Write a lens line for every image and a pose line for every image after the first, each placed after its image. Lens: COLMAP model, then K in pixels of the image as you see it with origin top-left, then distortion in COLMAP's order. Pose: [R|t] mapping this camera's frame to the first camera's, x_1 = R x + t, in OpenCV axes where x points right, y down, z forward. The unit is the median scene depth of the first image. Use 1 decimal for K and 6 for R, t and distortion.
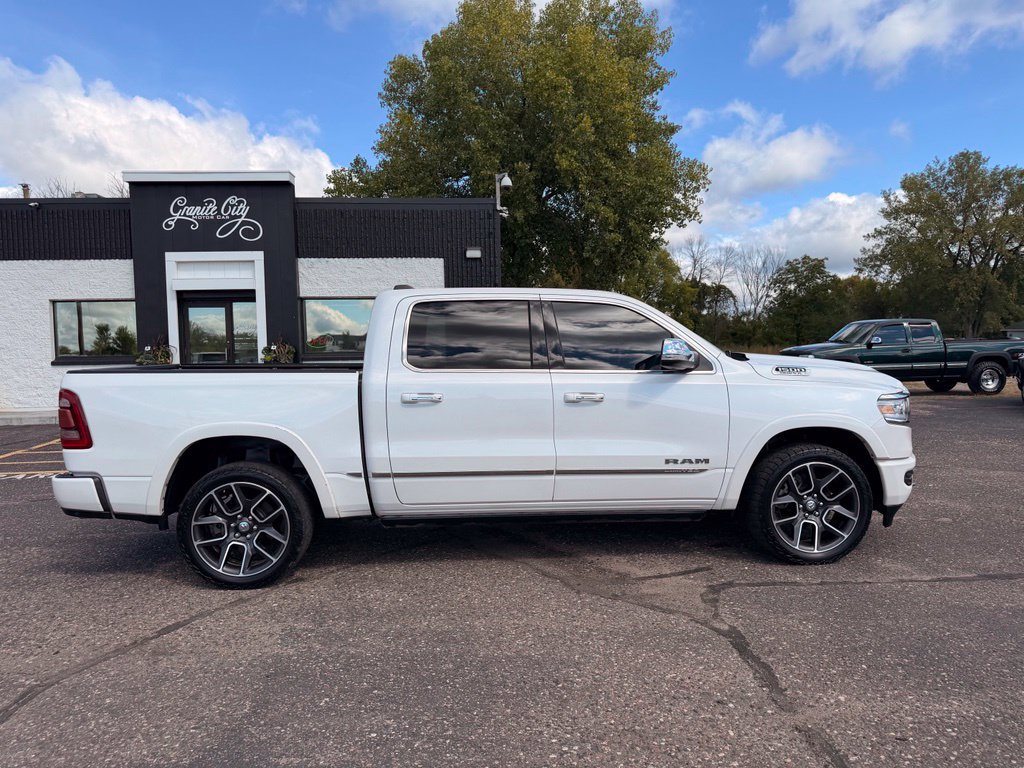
lens RADIAL K [[723.9, 0, 515.0], [0, 723.9, 382.9], [0, 0, 1]] dist [0.044049, -0.063695]
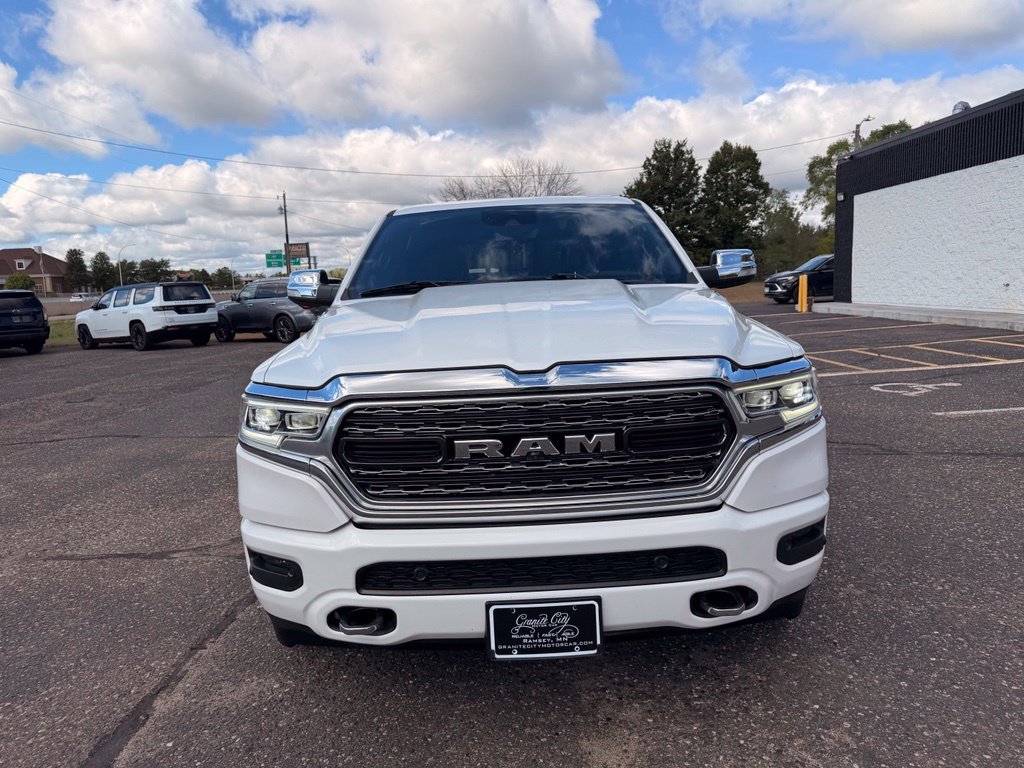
lens RADIAL K [[723.9, 0, 515.0], [0, 723.9, 382.9], [0, 0, 1]] dist [0.044049, -0.063695]
pose [[-0.047198, 0.158504, -0.986230, 0.316305], [-0.005597, 0.987272, 0.158939, -0.019668], [0.998870, 0.013022, -0.045710, 0.384767]]
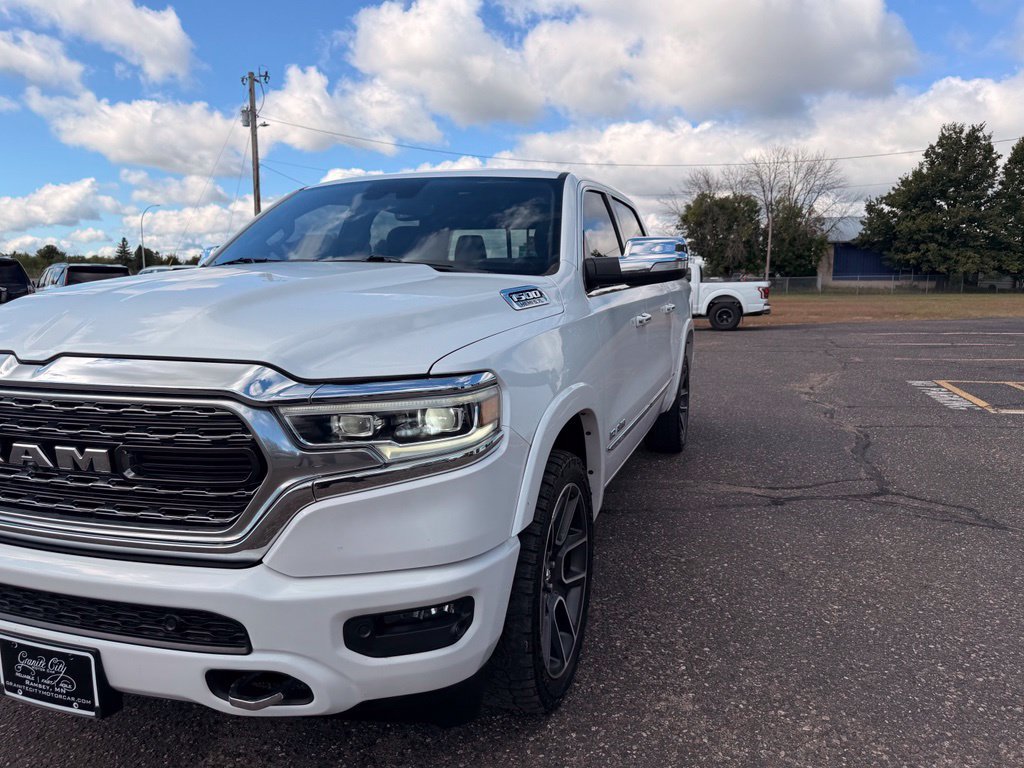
lens RADIAL K [[729.6, 0, 503.9], [0, 729.6, 386.7], [0, 0, 1]] dist [-0.002638, -0.007866]
pose [[-0.381355, 0.151251, -0.911971, 0.258834], [-0.034912, 0.983464, 0.177708, -0.019117], [0.923769, 0.099609, -0.369768, 0.487117]]
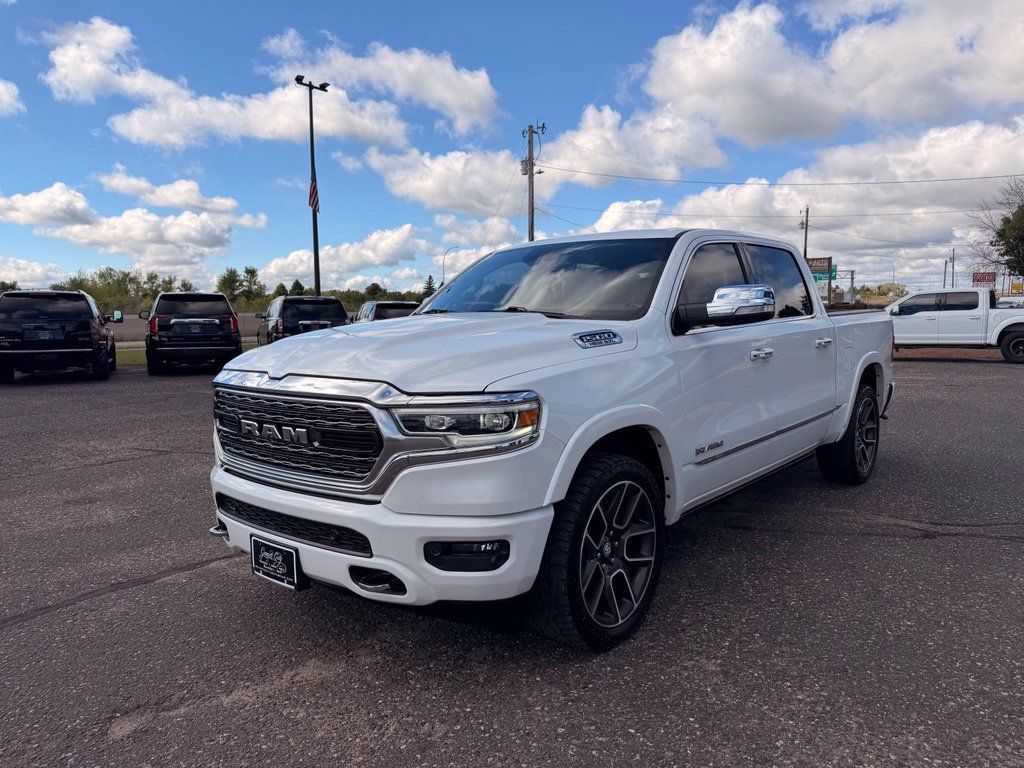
lens RADIAL K [[737.8, 0, 515.9], [0, 737.8, 384.6], [0, 0, 1]] dist [0.033632, -0.045661]
pose [[-0.692413, 0.099076, -0.714667, 0.280329], [-0.007802, 0.989441, 0.144728, -0.027604], [0.721460, 0.105788, -0.684328, 0.558569]]
